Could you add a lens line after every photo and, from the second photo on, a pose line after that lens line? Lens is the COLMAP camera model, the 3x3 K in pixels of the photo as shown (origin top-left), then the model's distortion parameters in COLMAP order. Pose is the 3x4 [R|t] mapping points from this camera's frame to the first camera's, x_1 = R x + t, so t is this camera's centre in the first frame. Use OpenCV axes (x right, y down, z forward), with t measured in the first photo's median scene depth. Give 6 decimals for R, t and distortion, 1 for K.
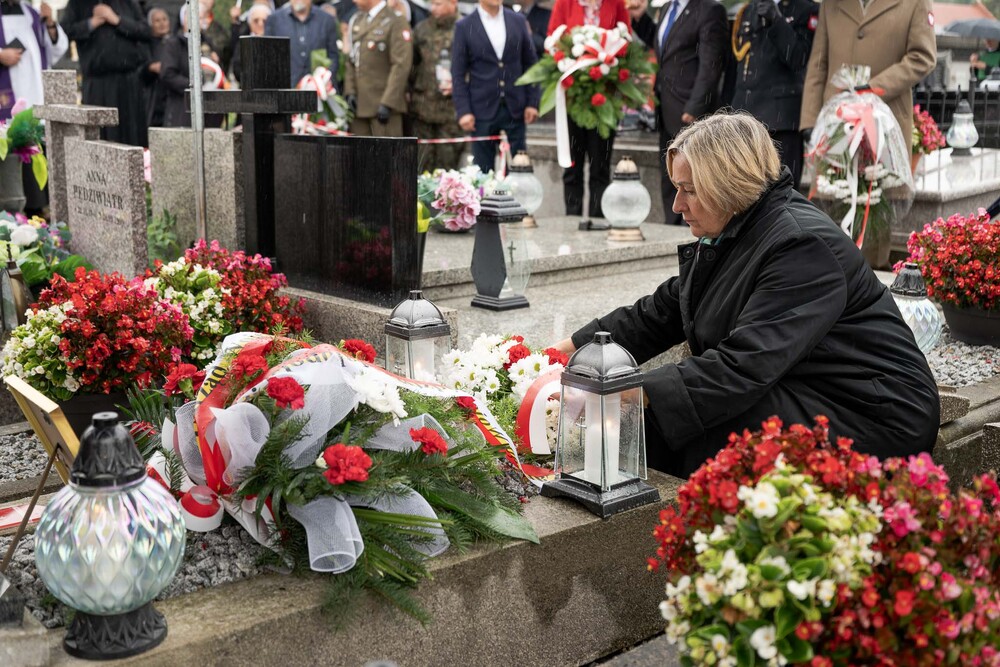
lens RADIAL K [[1184.3, 0, 464.6], [0, 1184.3, 303.2], [0, 0, 1]] dist [0.009803, 0.000000]
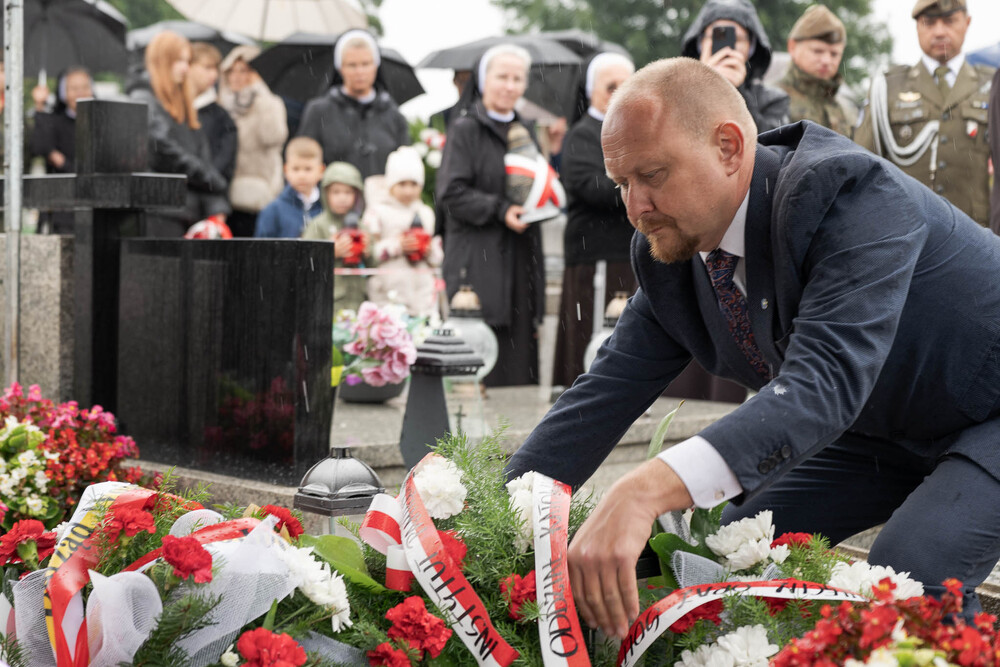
lens RADIAL K [[1816.7, 0, 369.4], [0, 1816.7, 314.1], [0, 0, 1]] dist [0.044400, 0.000000]
pose [[0.999702, 0.019561, 0.014624, -0.035293], [-0.017402, 0.990629, -0.135469, 0.047670], [-0.017137, 0.135175, 0.990674, -0.053693]]
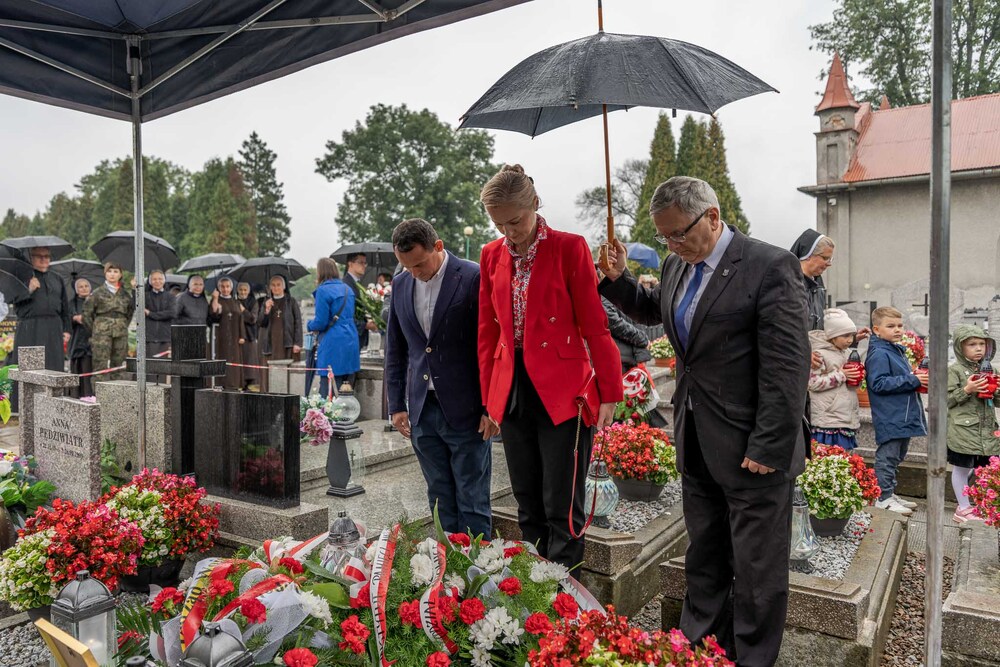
lens RADIAL K [[745.2, 0, 470.9], [0, 745.2, 314.0], [0, 0, 1]] dist [0.003018, -0.003472]
pose [[0.965720, -0.006495, 0.259503, -0.077086], [0.050933, 0.984996, -0.164889, -0.072633], [-0.254539, 0.172454, 0.951562, 0.000193]]
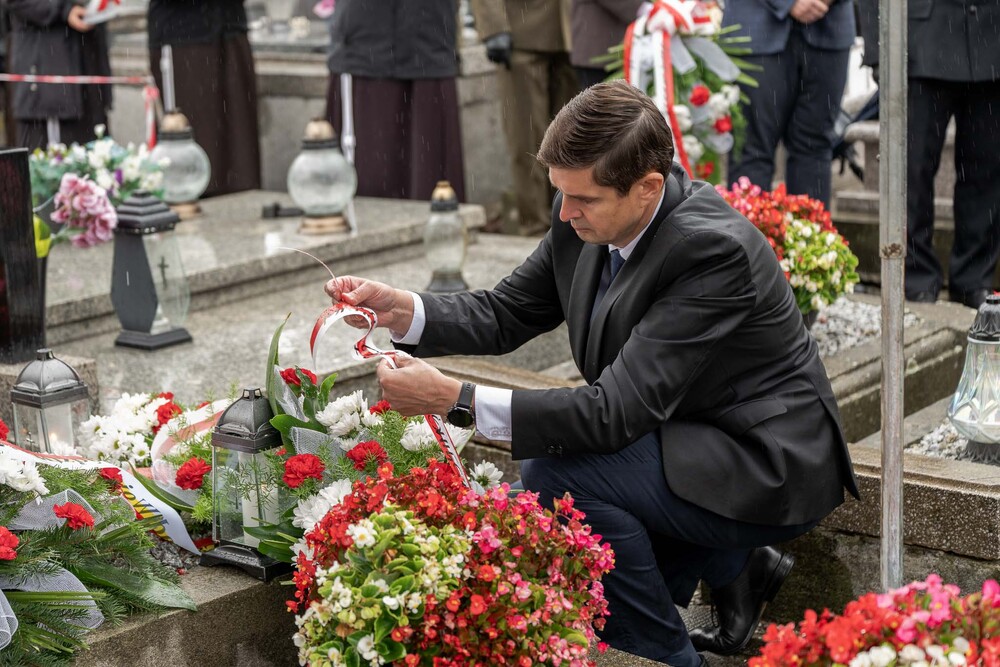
lens RADIAL K [[2259.7, 0, 464.6], [0, 2259.7, 369.4], [0, 0, 1]] dist [0.018601, 0.000000]
pose [[0.985813, -0.079417, 0.147873, 0.013370], [0.072933, 0.996143, 0.048776, -0.045369], [-0.151176, -0.037299, 0.987803, -0.561565]]
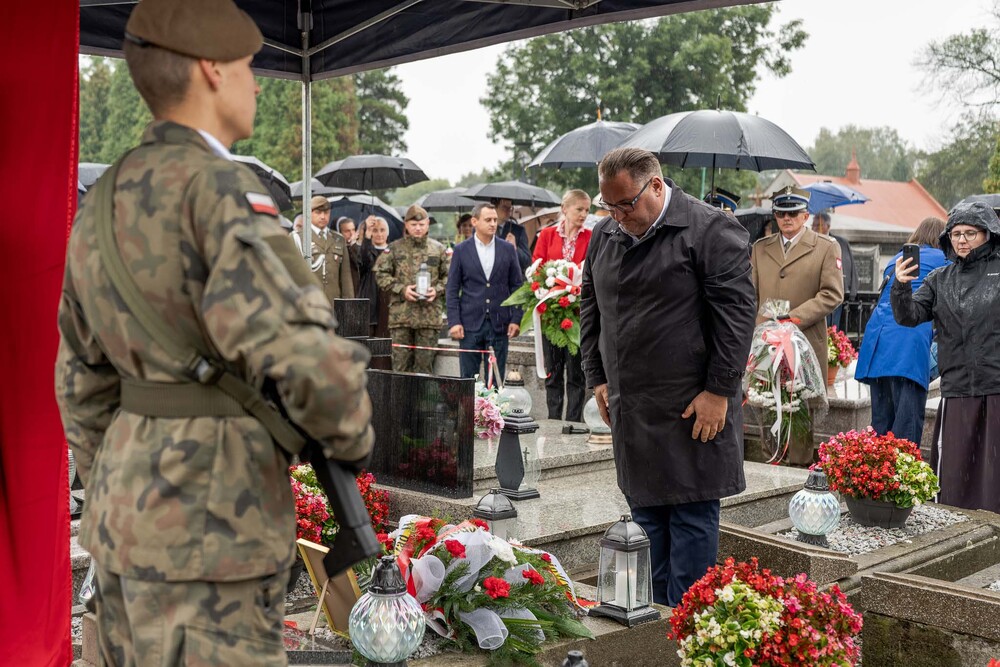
lens RADIAL K [[1370.0, 0, 427.9], [0, 1370.0, 312.7], [0, 0, 1]] dist [0.020844, 0.000000]
pose [[0.998610, 0.007915, 0.052109, -0.185455], [-0.001264, 0.991973, -0.126444, -0.009356], [-0.052691, 0.126203, 0.990604, -0.656279]]
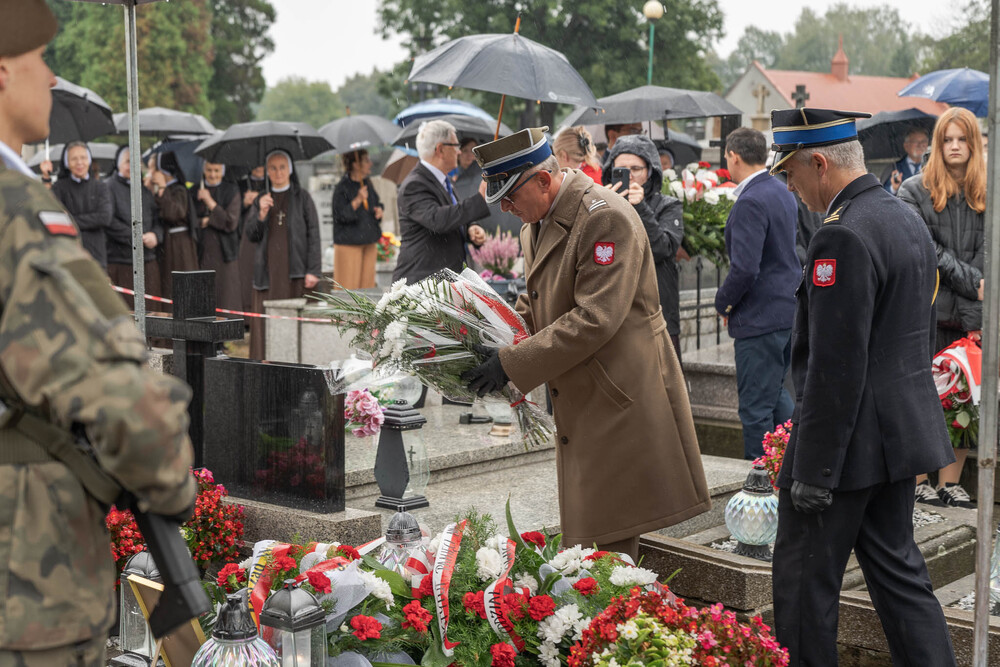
lens RADIAL K [[1759.7, 0, 368.6], [0, 1759.7, 328.2], [0, 0, 1]] dist [0.025853, 0.000000]
pose [[0.996330, -0.015416, 0.084195, -0.165006], [0.022136, 0.996591, -0.079470, -0.039874], [-0.082683, 0.081042, 0.993275, -0.757689]]
